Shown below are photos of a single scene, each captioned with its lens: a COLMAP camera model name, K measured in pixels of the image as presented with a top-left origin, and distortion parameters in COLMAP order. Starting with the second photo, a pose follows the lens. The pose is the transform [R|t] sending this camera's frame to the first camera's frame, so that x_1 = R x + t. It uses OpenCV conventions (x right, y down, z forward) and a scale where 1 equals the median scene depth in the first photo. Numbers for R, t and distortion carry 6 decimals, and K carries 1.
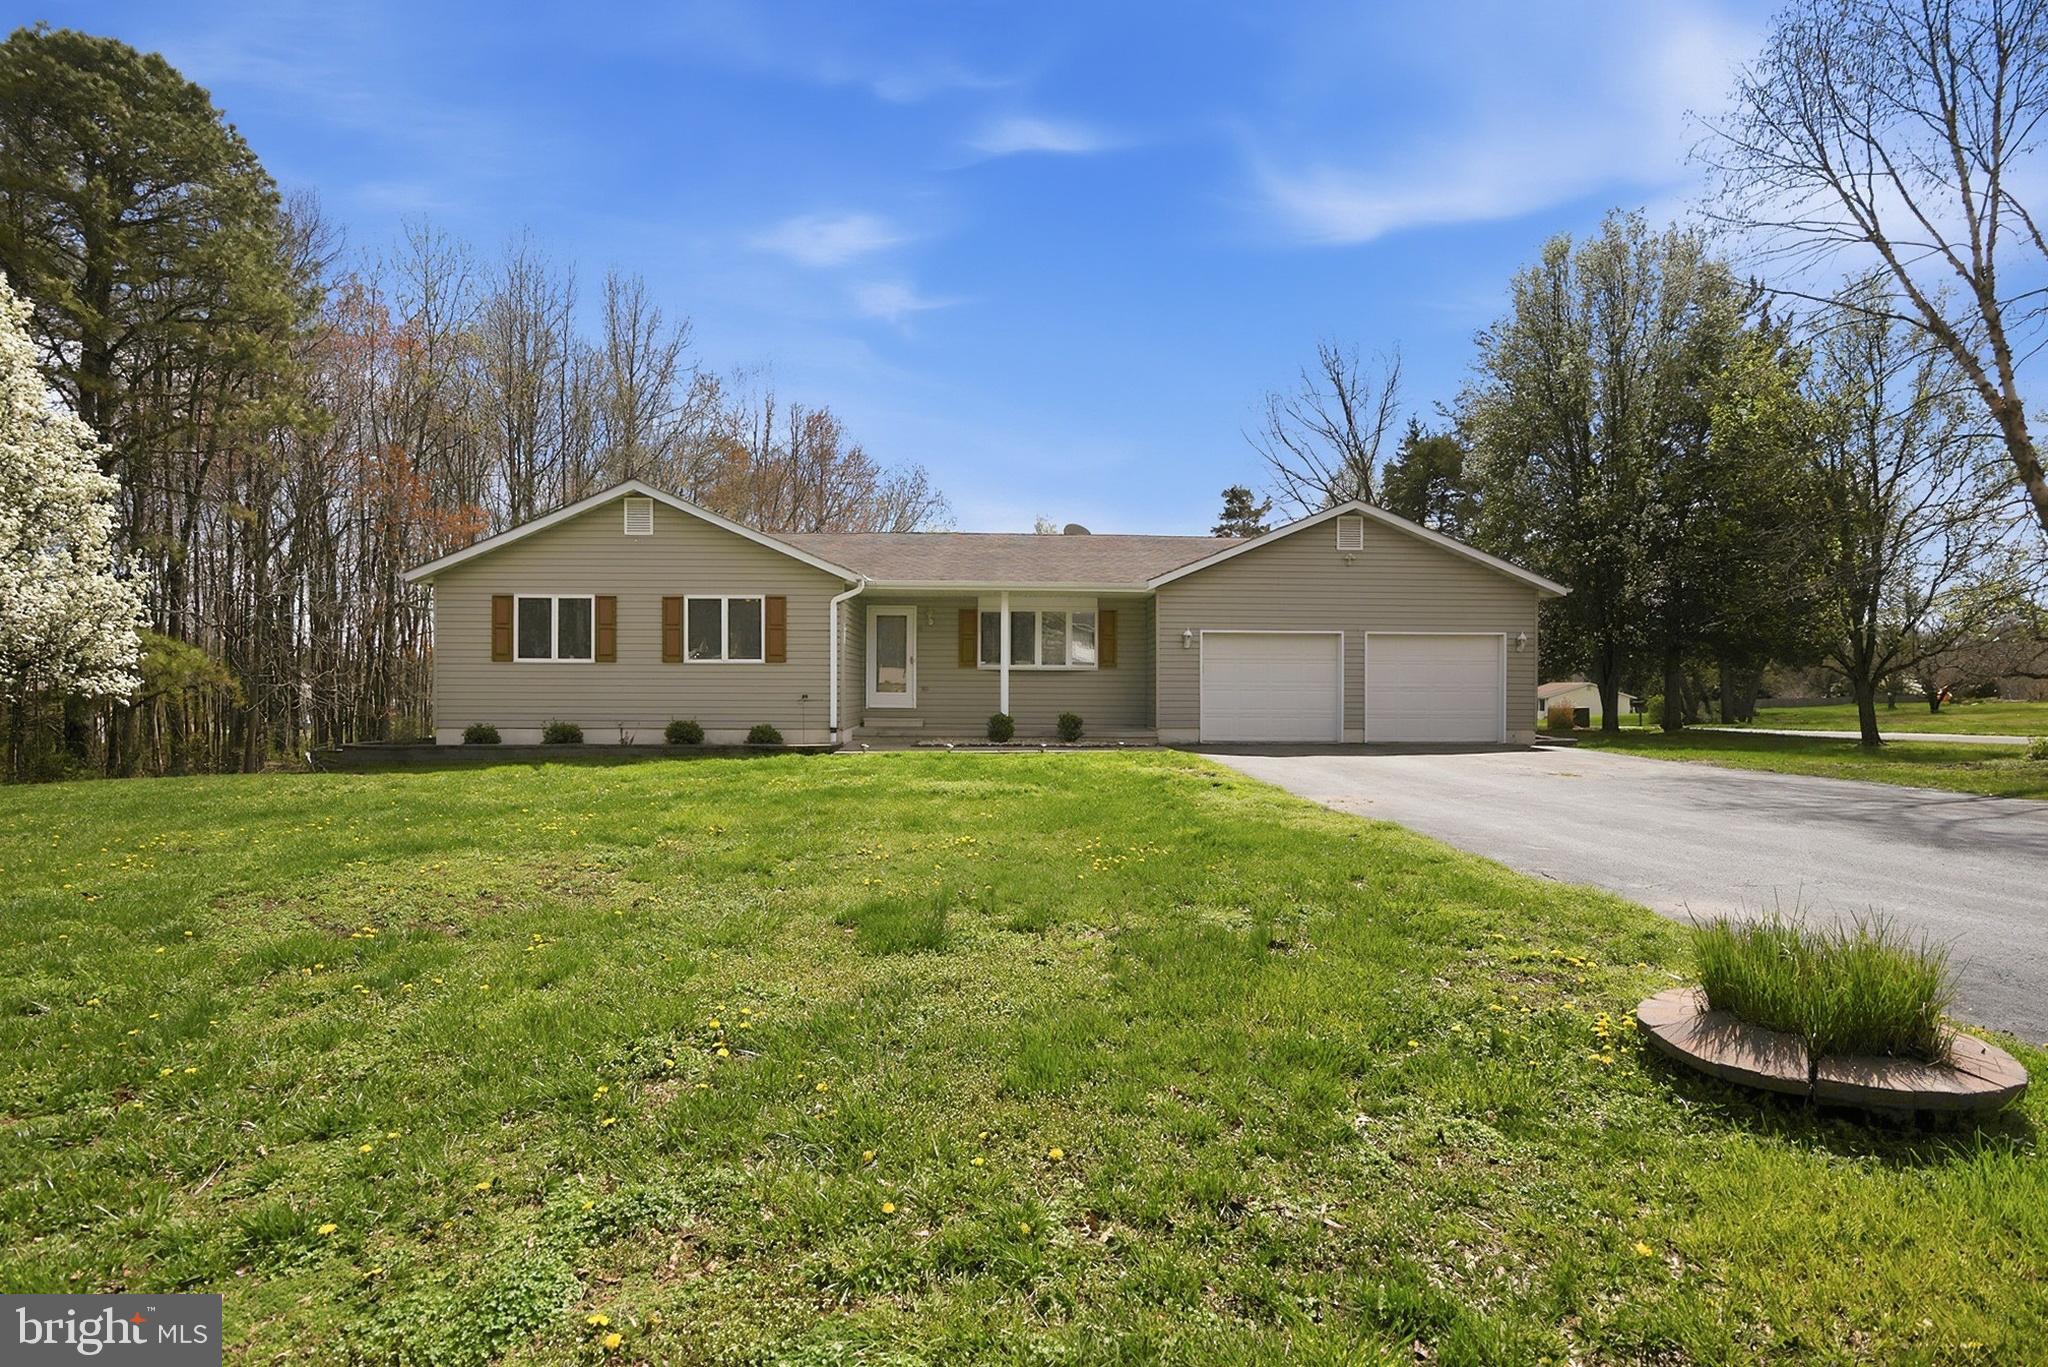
lens RADIAL K [[1024.4, 0, 1022.7], [0, 1024.4, 689.4], [0, 0, 1]] dist [0.001844, -0.005261]
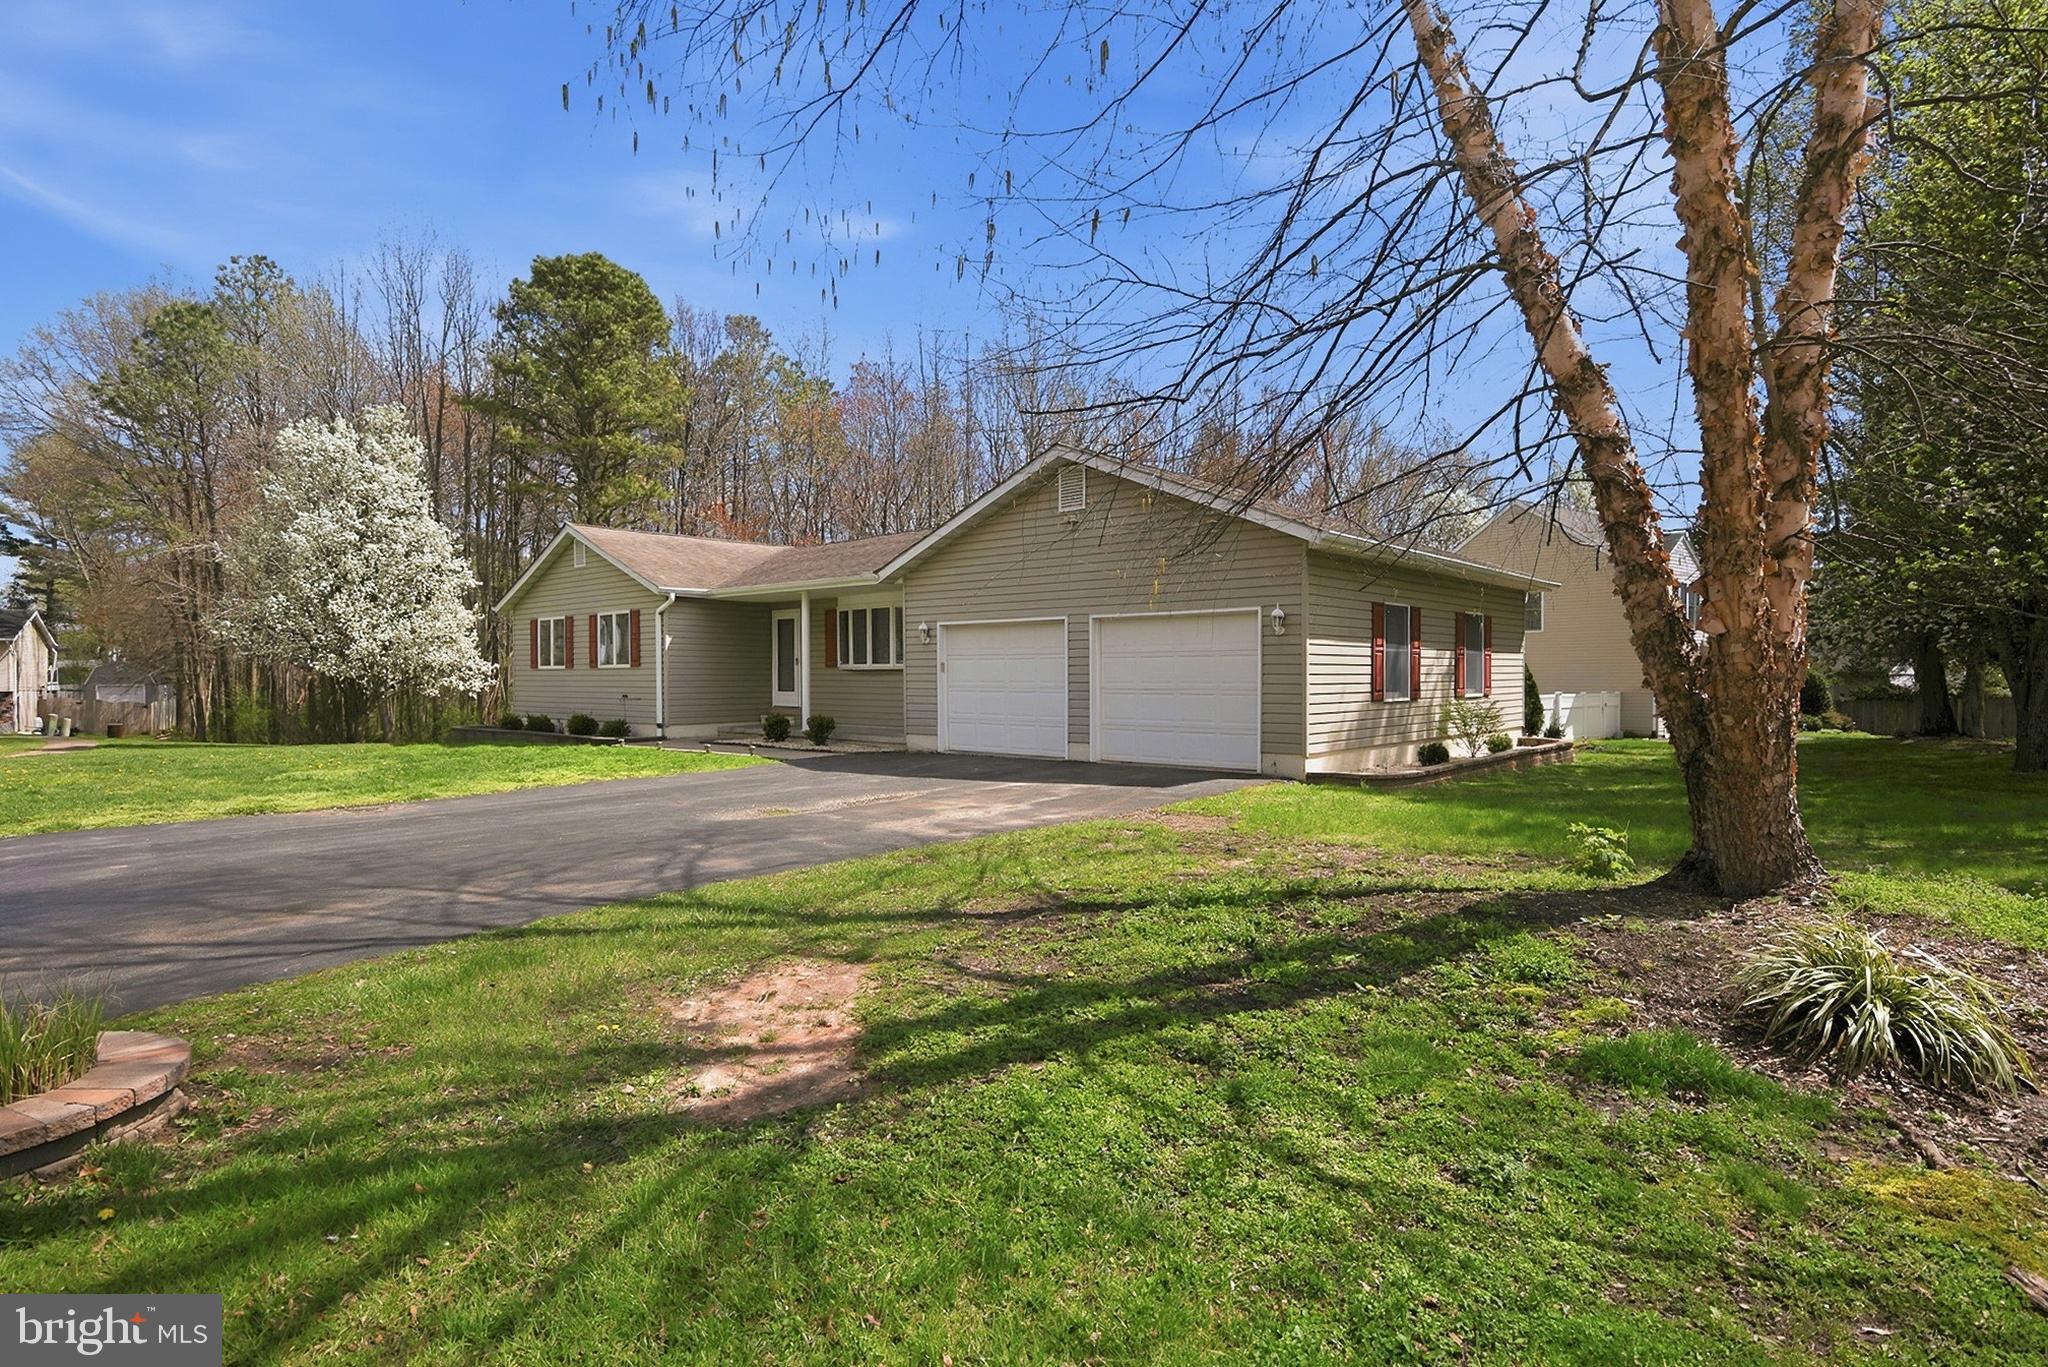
lens RADIAL K [[1024.4, 0, 1022.7], [0, 1024.4, 689.4], [0, 0, 1]] dist [0.001844, -0.005261]
pose [[0.749542, 0.002791, -0.661951, 0.800976], [-0.001342, 0.999995, 0.002697, -0.003524], [0.661955, -0.001132, 0.749542, 0.397503]]
